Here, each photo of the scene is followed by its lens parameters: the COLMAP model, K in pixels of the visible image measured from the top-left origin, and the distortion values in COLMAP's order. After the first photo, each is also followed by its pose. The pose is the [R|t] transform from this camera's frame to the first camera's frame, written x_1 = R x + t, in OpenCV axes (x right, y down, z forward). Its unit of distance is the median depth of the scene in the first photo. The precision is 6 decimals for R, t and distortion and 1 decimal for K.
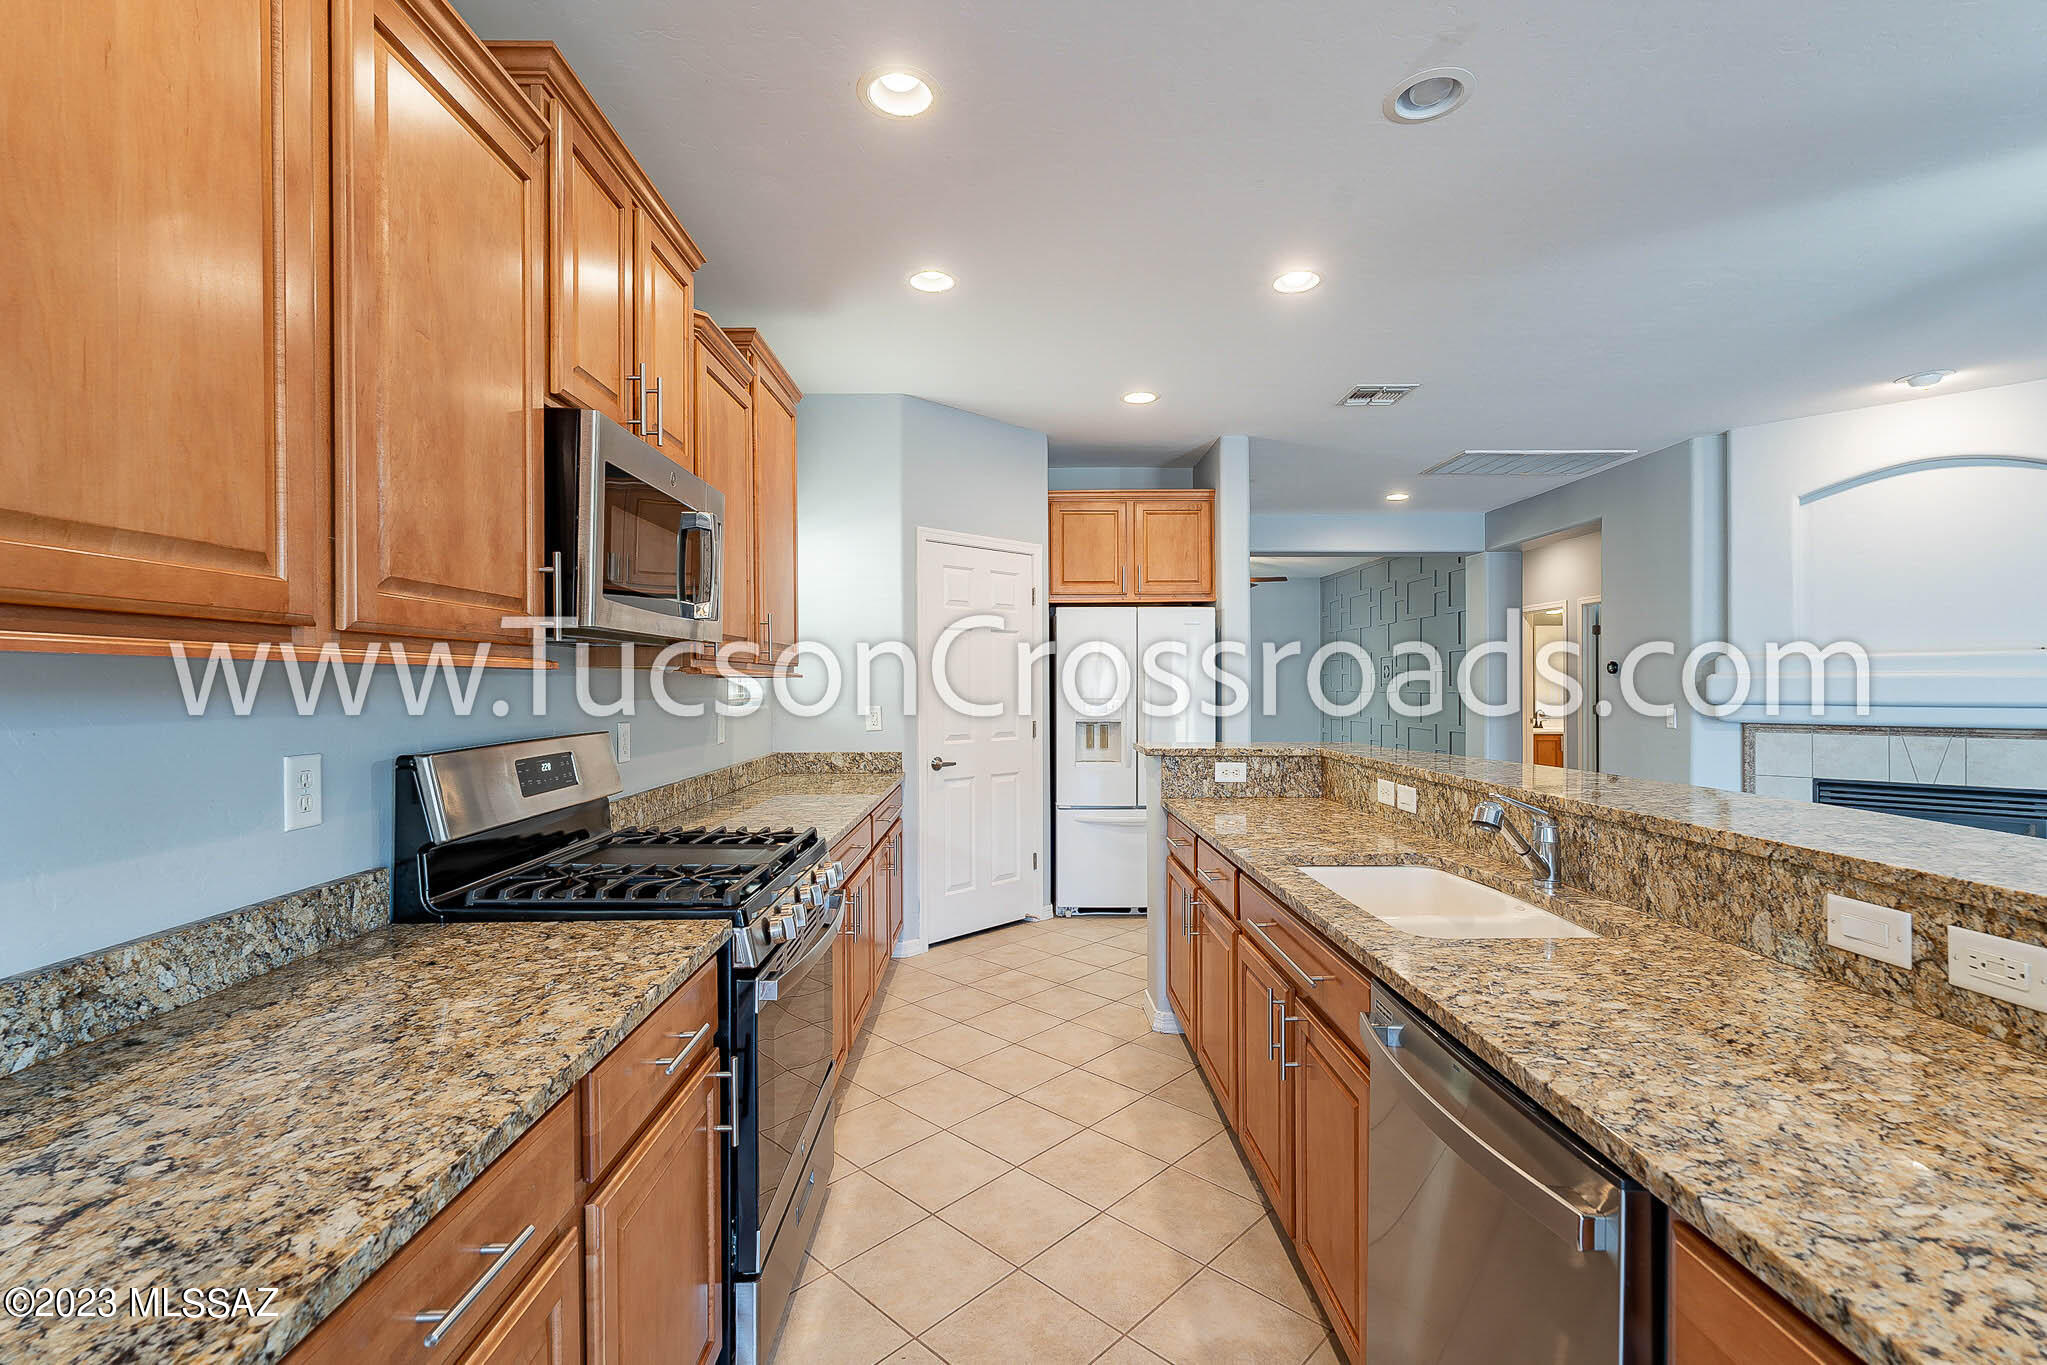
lens RADIAL K [[901.8, 0, 1012.2], [0, 901.8, 685.3], [0, 0, 1]] dist [-0.001588, -0.000167]
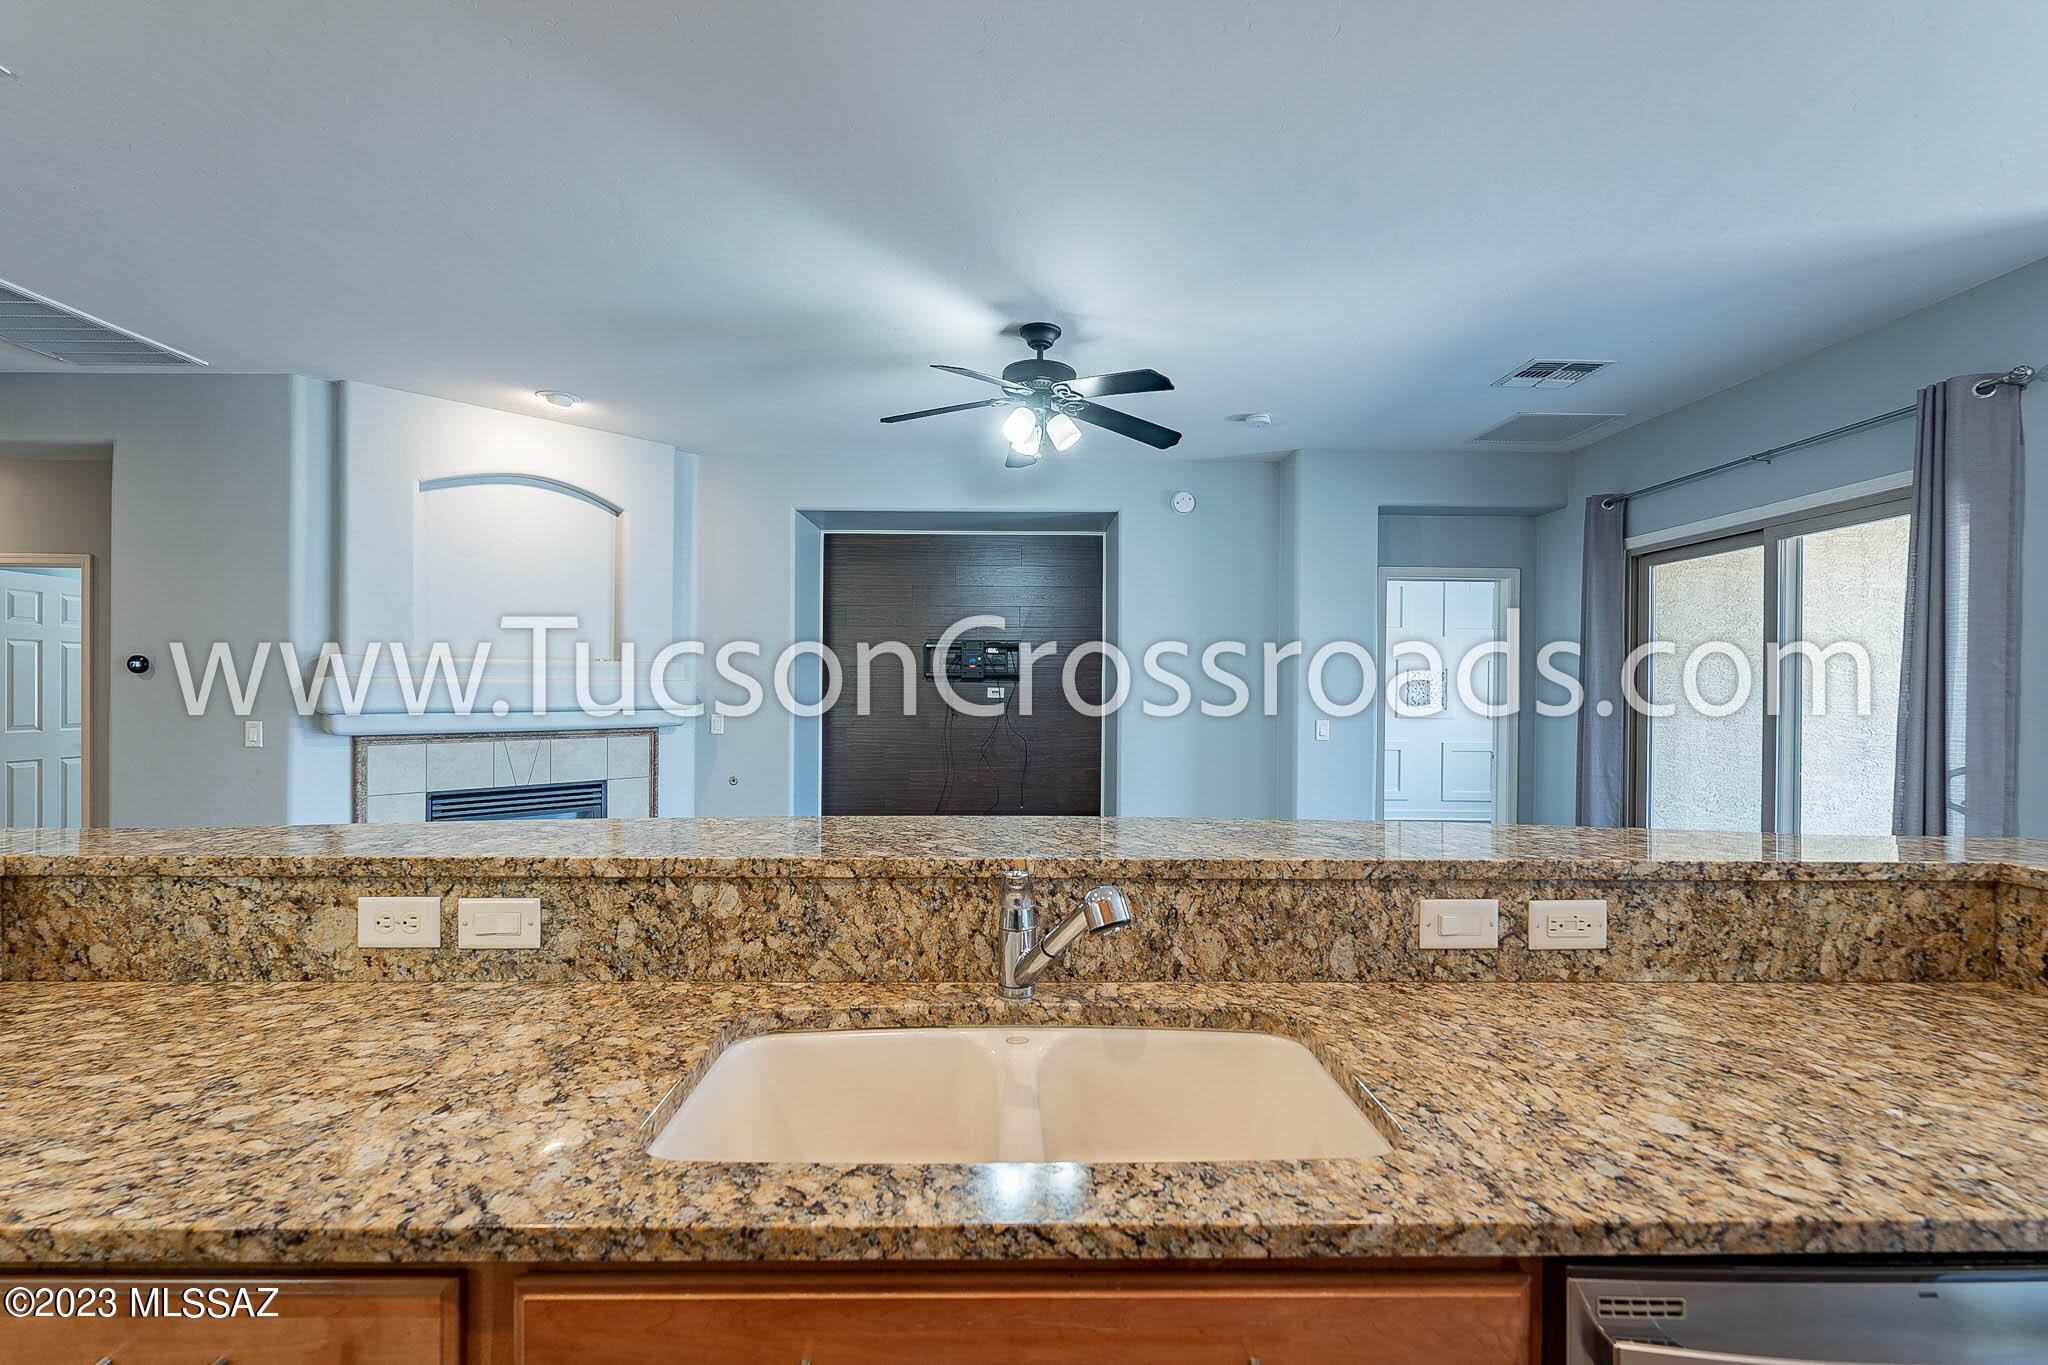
lens RADIAL K [[902.2, 0, 1012.7], [0, 902.2, 685.3], [0, 0, 1]] dist [-0.001588, -0.000167]
pose [[-0.013542, 0.006959, 0.999884, -0.112204], [-0.005073, 0.999962, -0.007029, -0.006623], [-0.999895, -0.005167, -0.013506, 1.235013]]
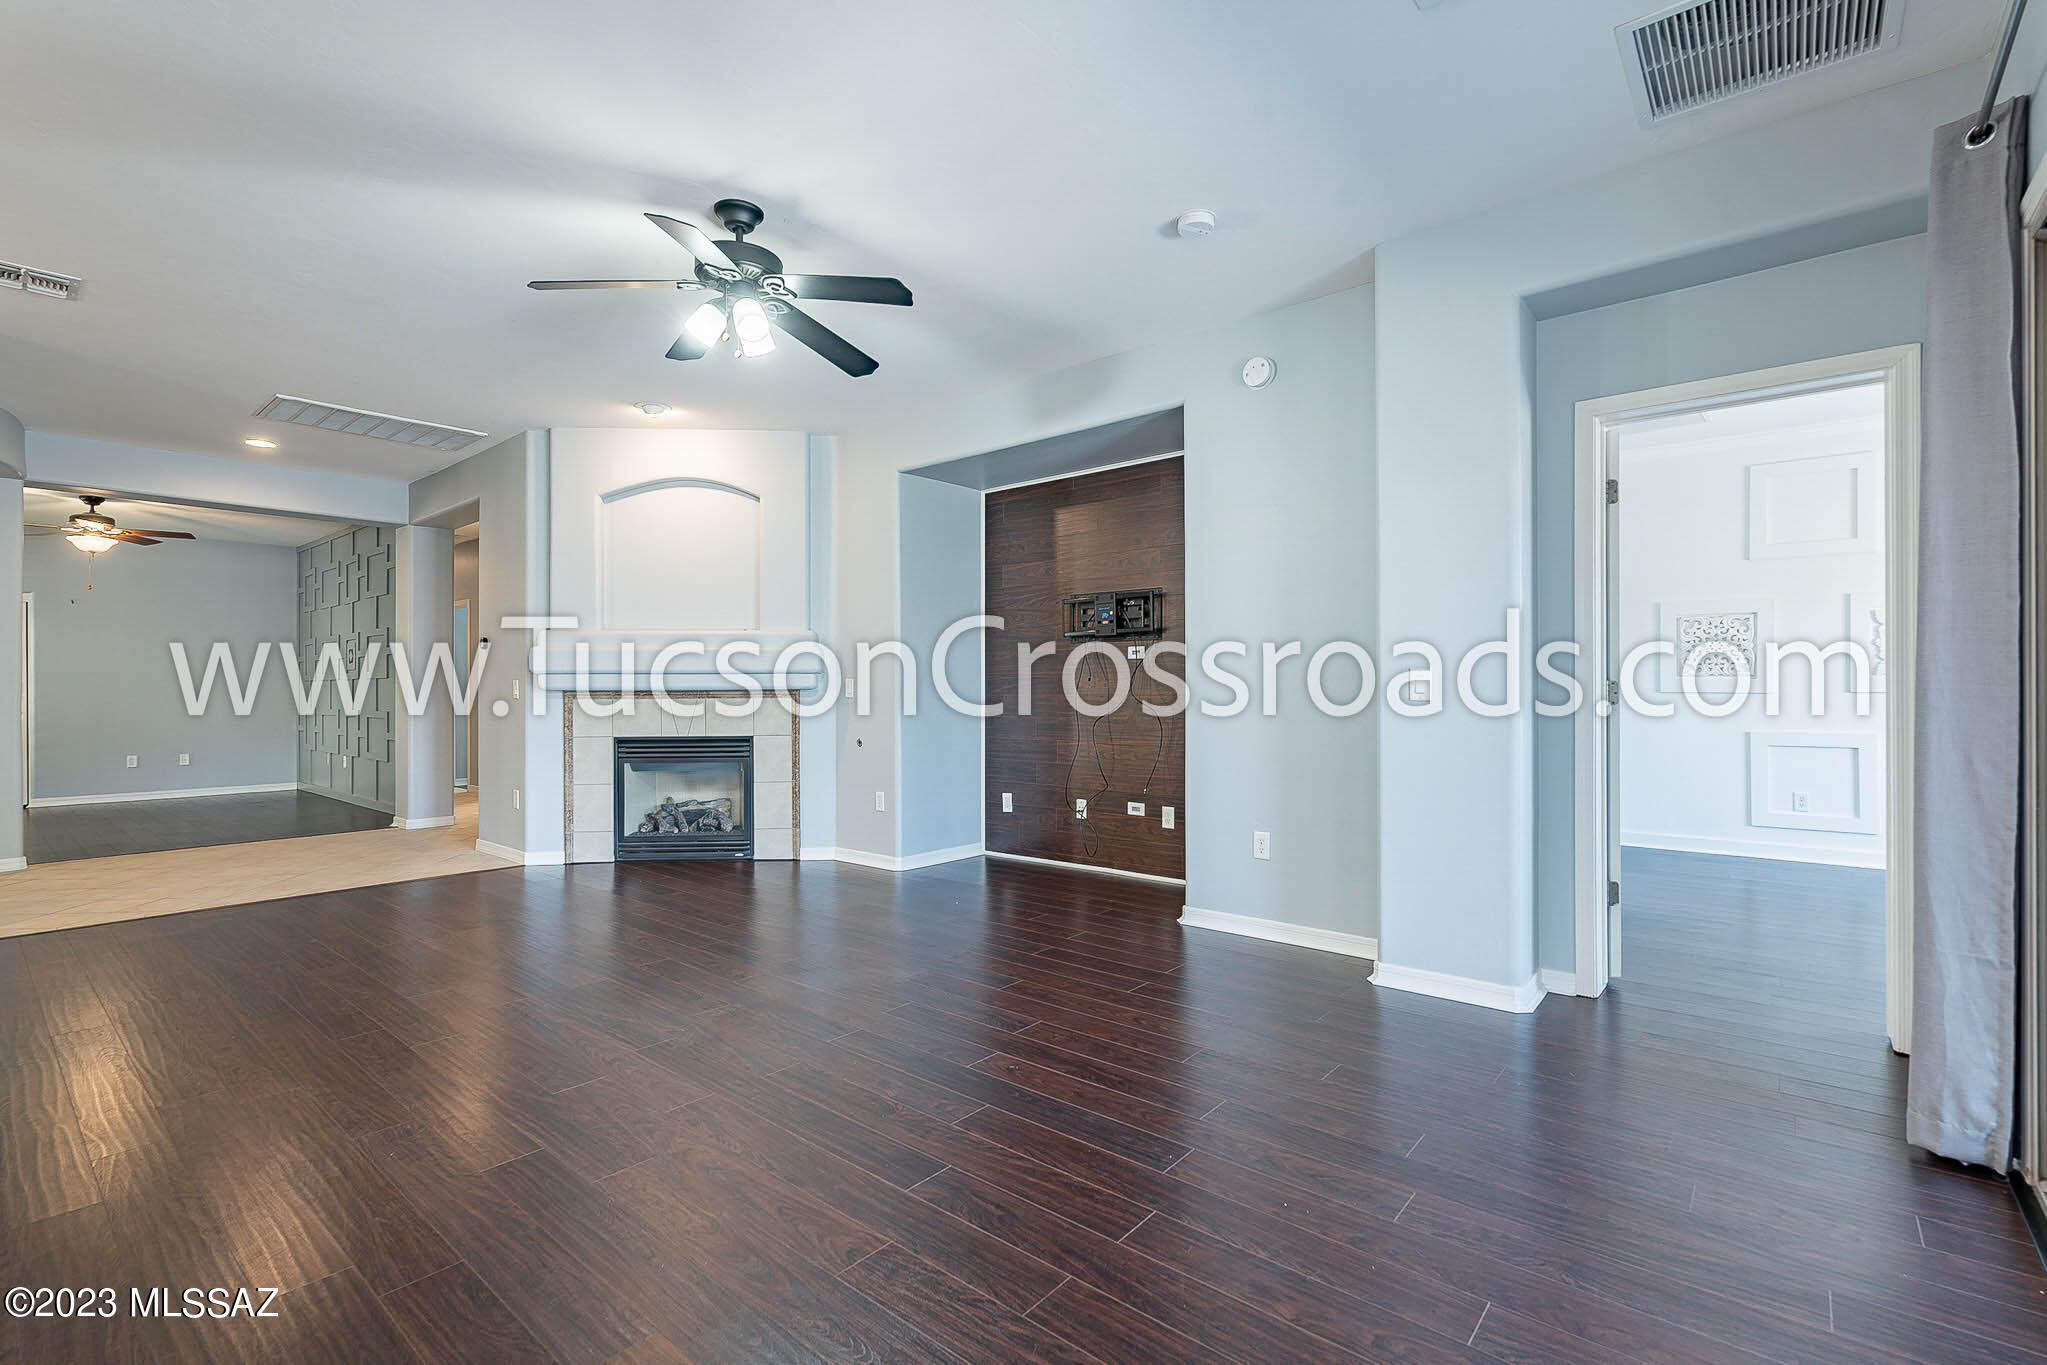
lens RADIAL K [[915.1, 0, 1038.2], [0, 915.1, 679.0], [0, 0, 1]] dist [-0.003198, -0.000515]
pose [[0.645941, 0.005779, 0.763365, 1.008415], [0.004710, 0.999922, -0.011556, 0.129313], [-0.763373, 0.011060, 0.645864, -0.567759]]
